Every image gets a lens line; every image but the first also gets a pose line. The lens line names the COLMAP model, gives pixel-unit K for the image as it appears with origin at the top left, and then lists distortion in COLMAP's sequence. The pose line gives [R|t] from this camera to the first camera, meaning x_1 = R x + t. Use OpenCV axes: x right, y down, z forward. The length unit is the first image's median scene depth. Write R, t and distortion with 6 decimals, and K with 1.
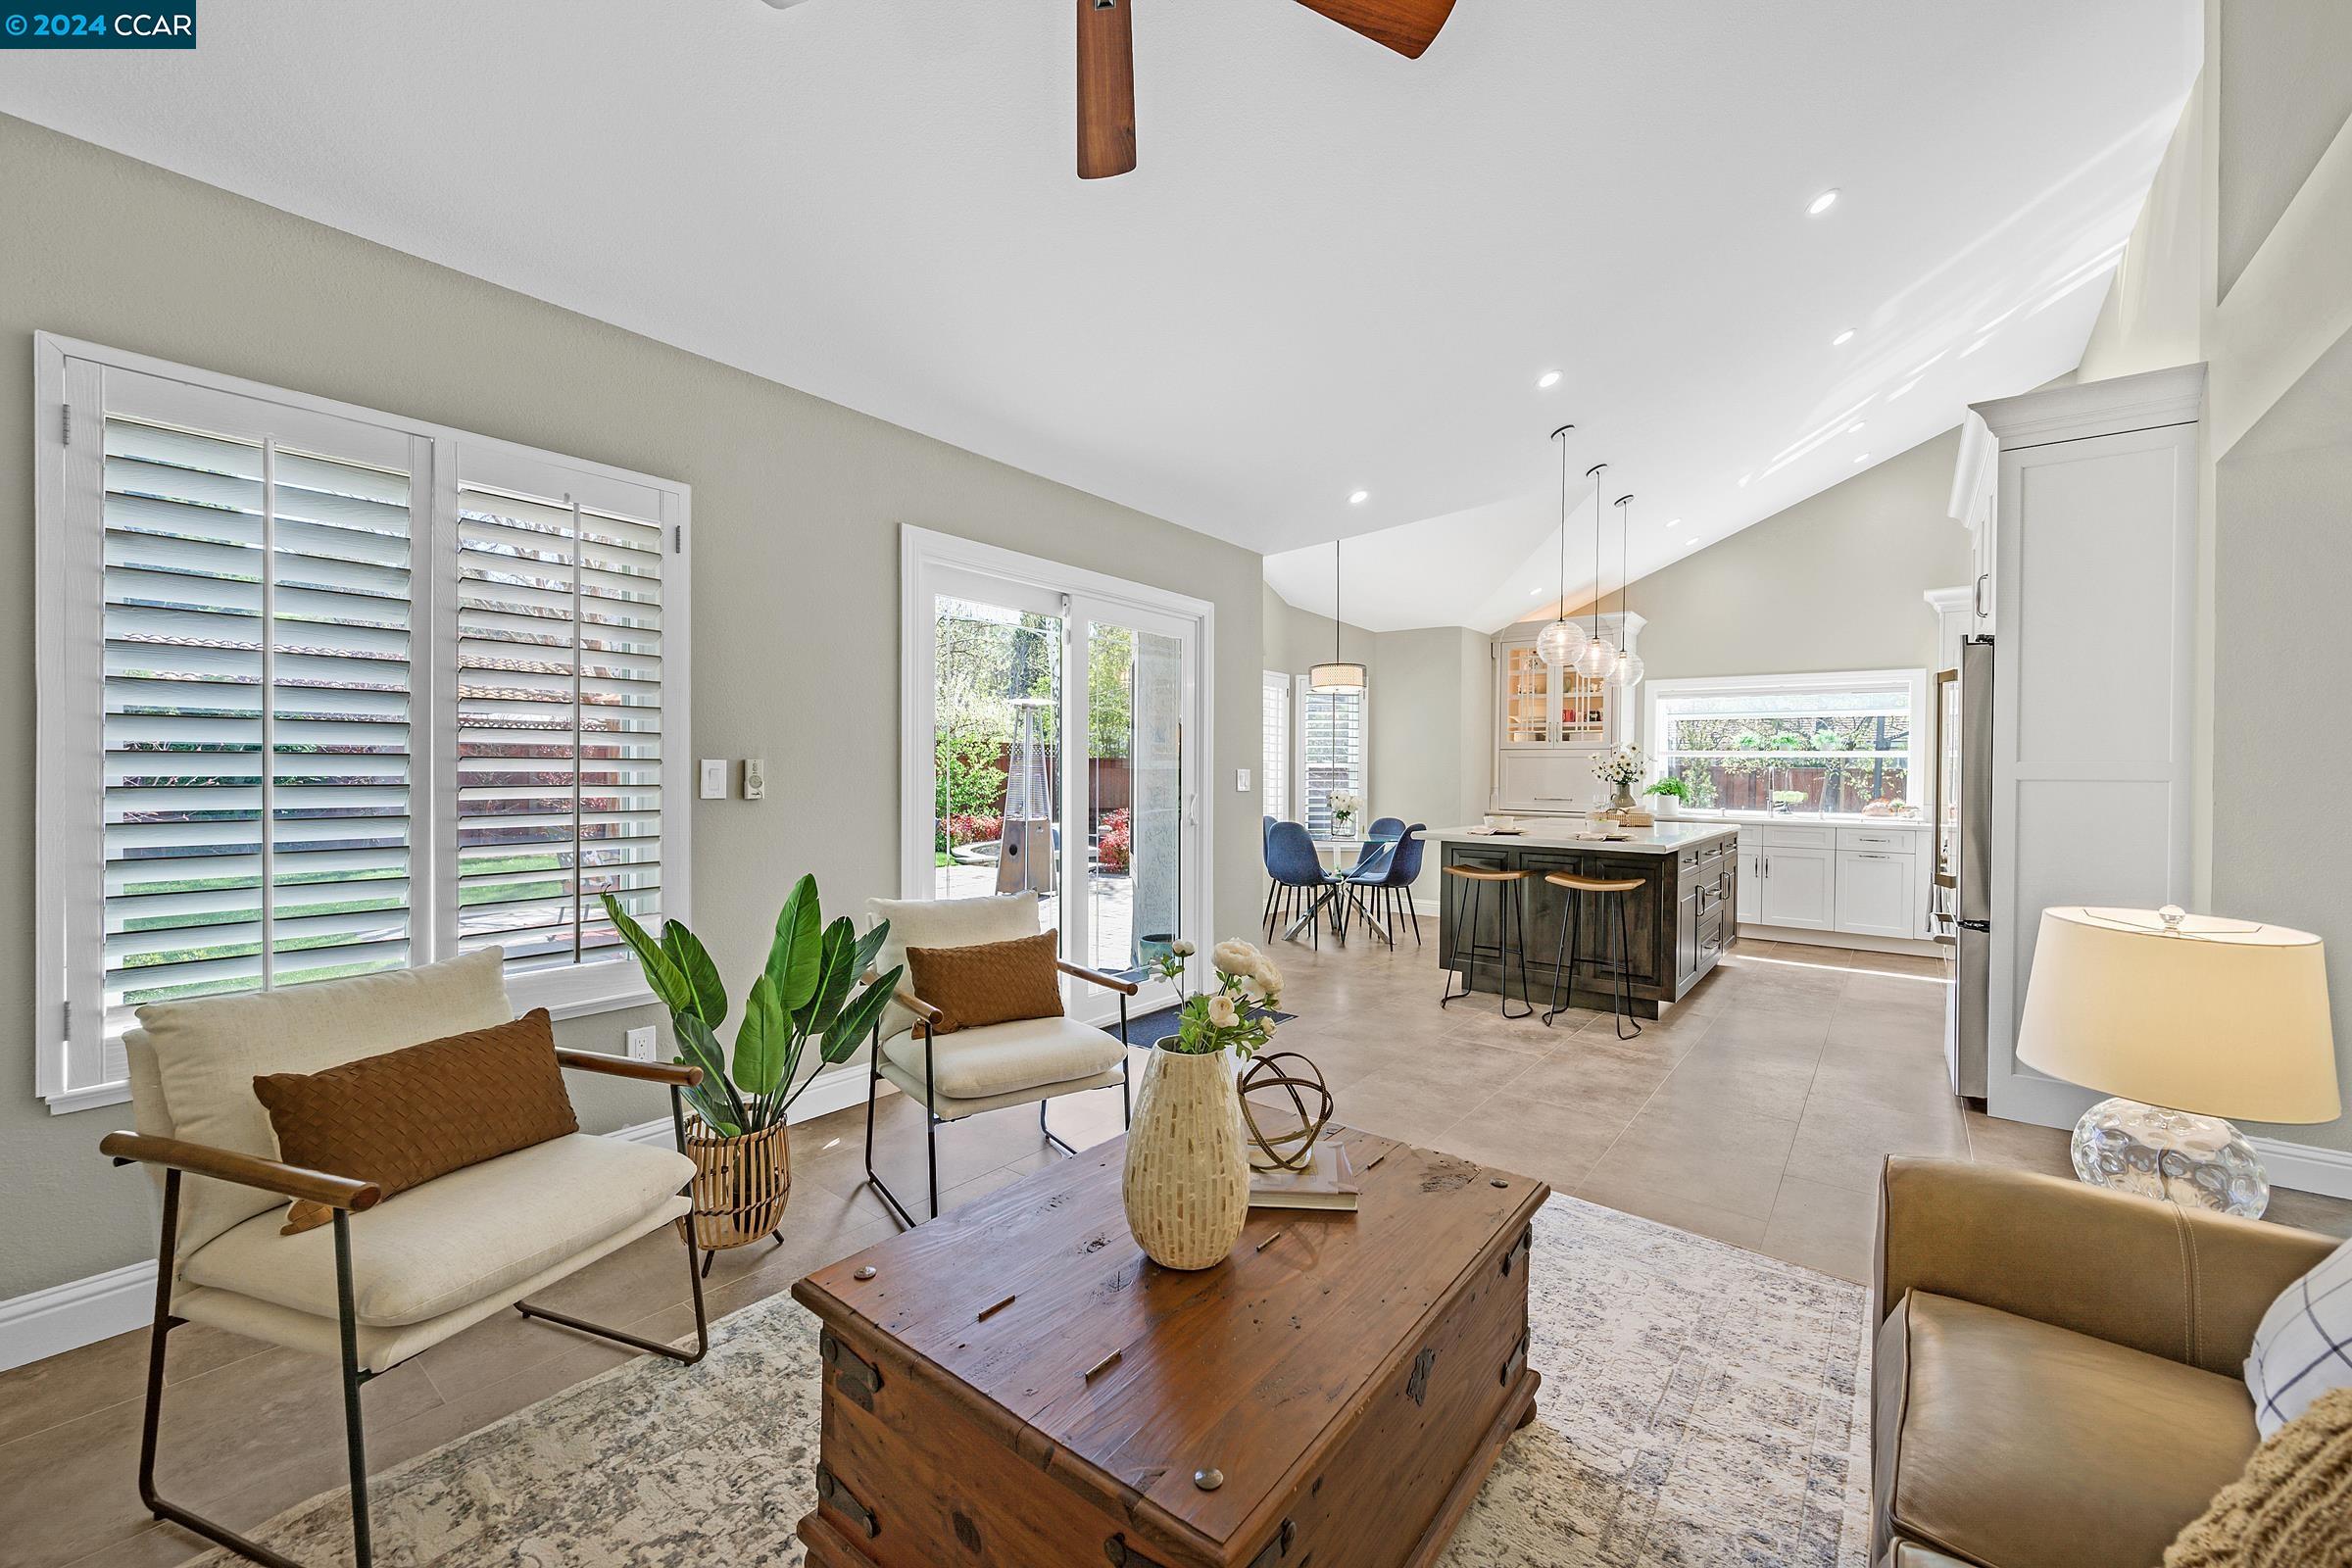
lens RADIAL K [[923.2, 0, 1183.6], [0, 923.2, 778.2], [0, 0, 1]] dist [0.001867, 0.000028]
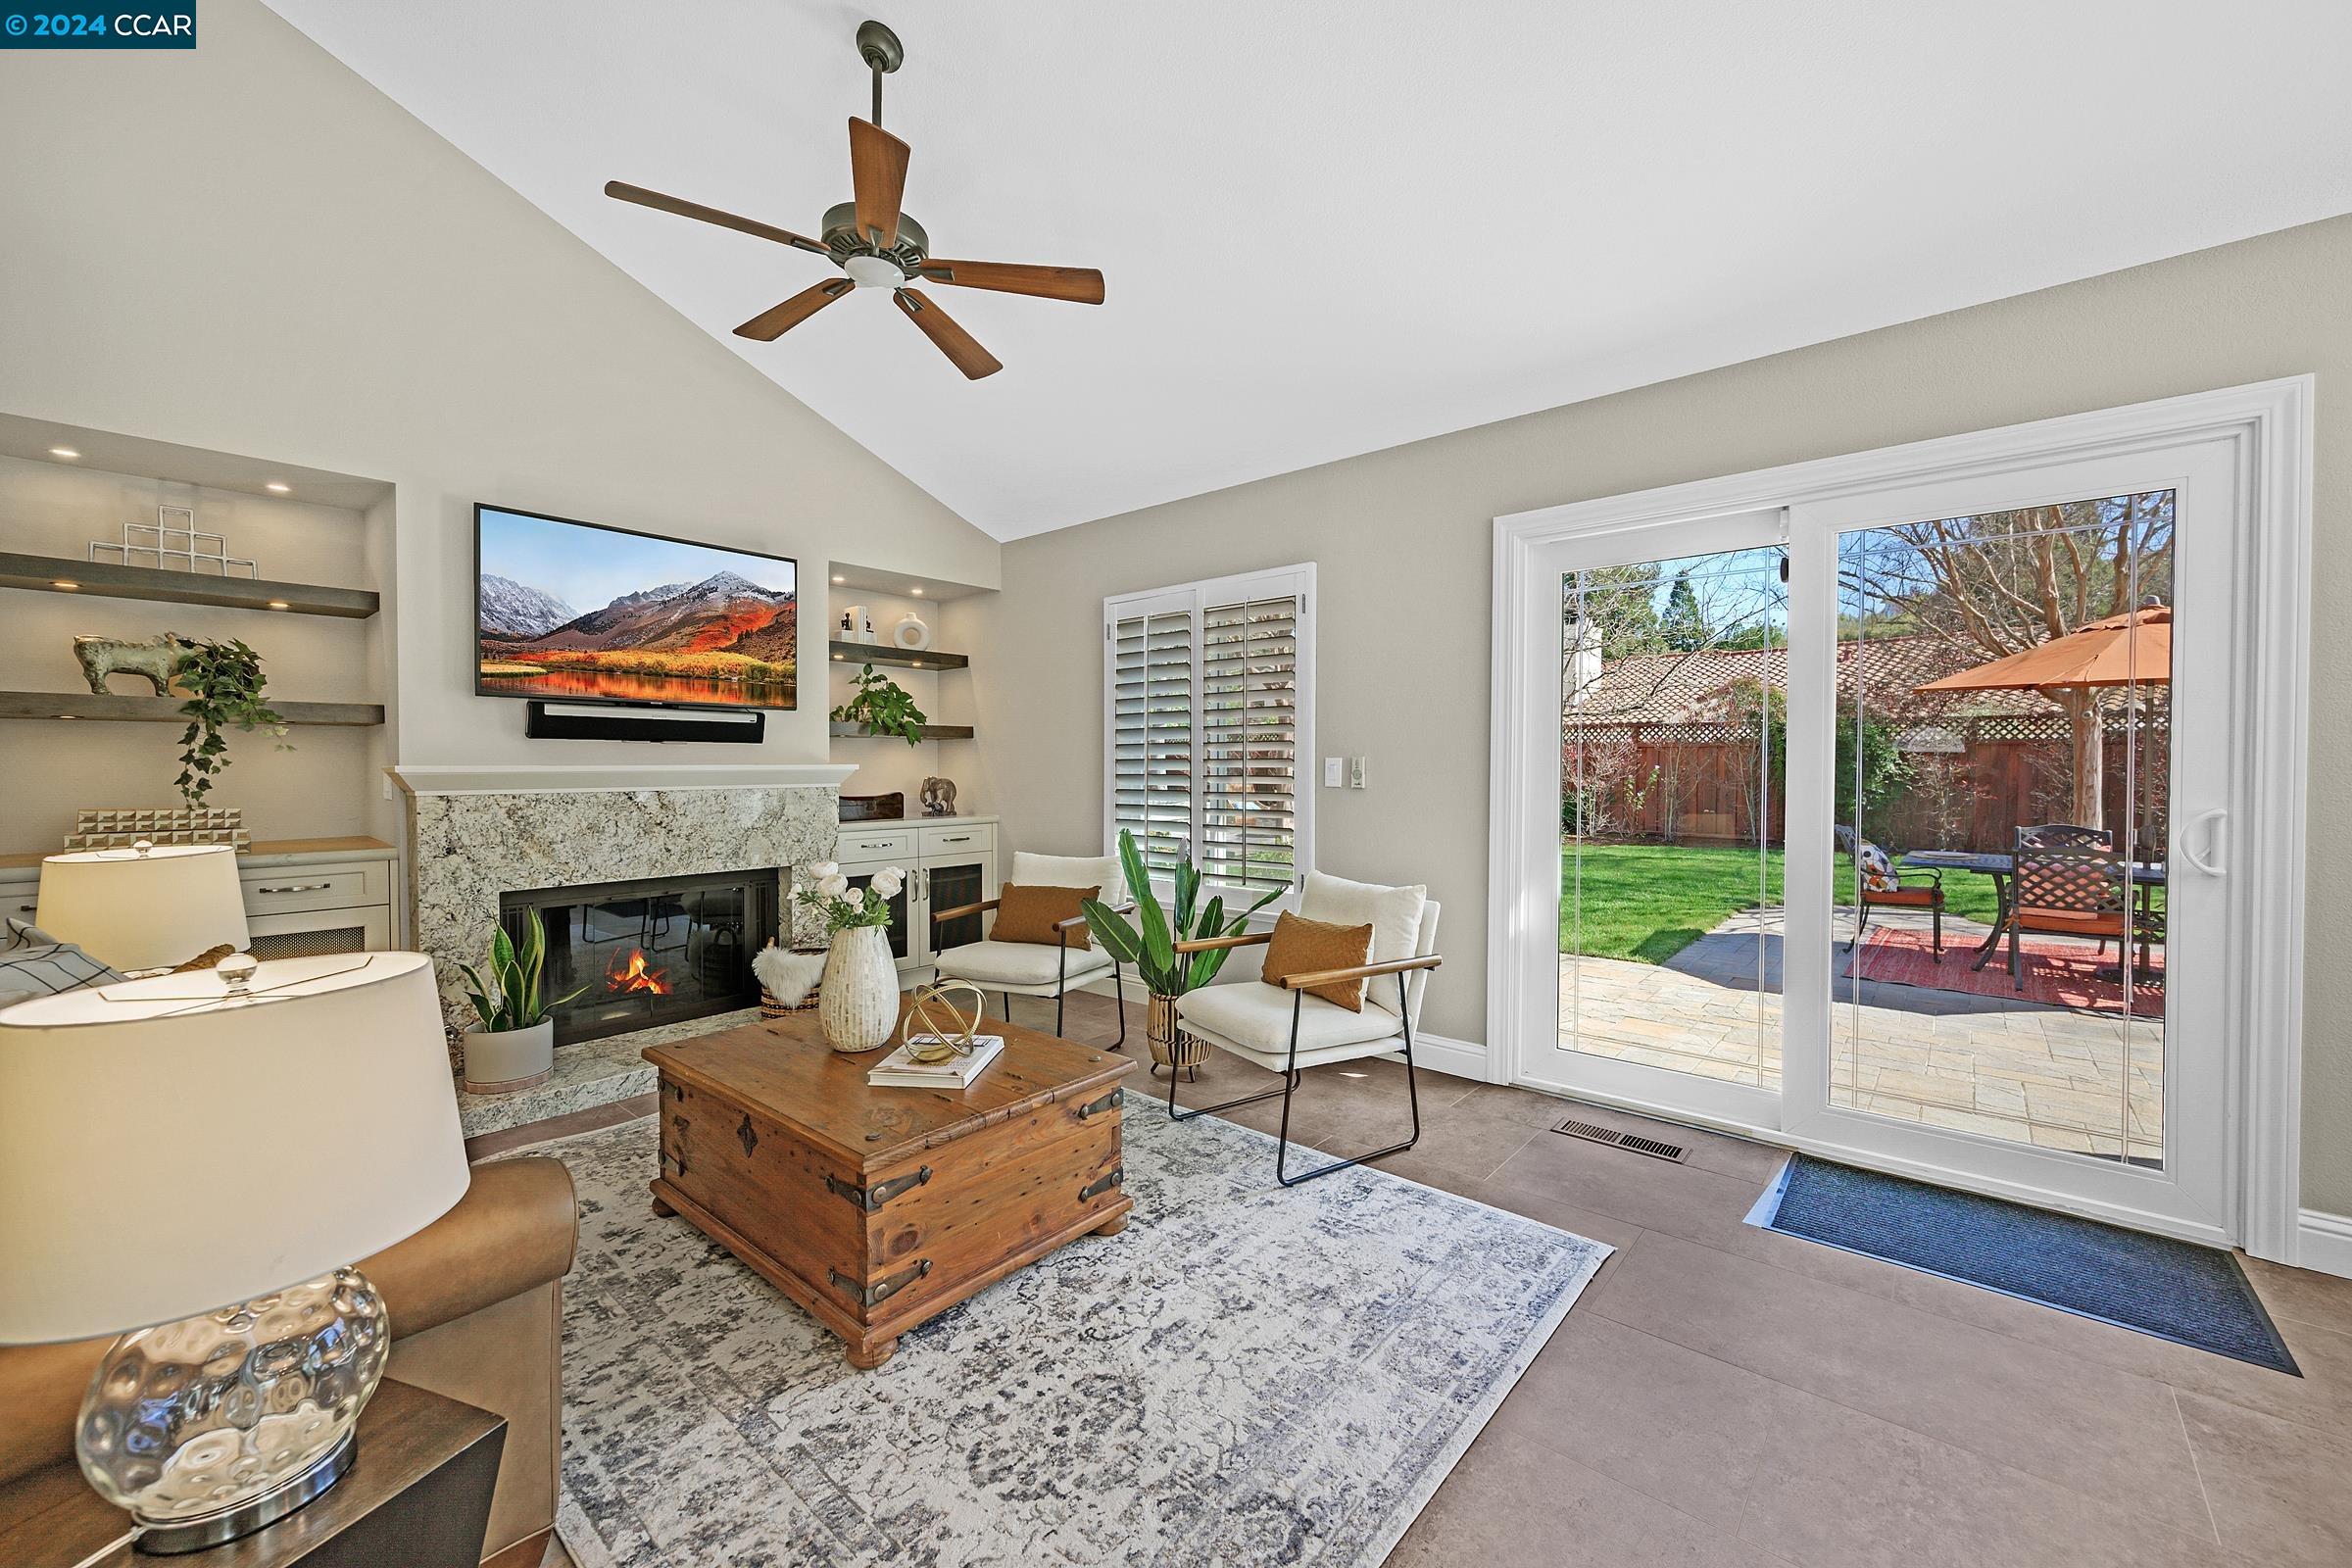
lens RADIAL K [[923.2, 0, 1182.7], [0, 923.2, 779.1], [0, 0, 1]] dist [0.001867, 0.000028]
pose [[-0.040027, 0.006146, -0.999180, 1.459044], [-0.011992, 0.999906, 0.006631, 0.006562], [0.999127, 0.012248, -0.039949, 1.451280]]
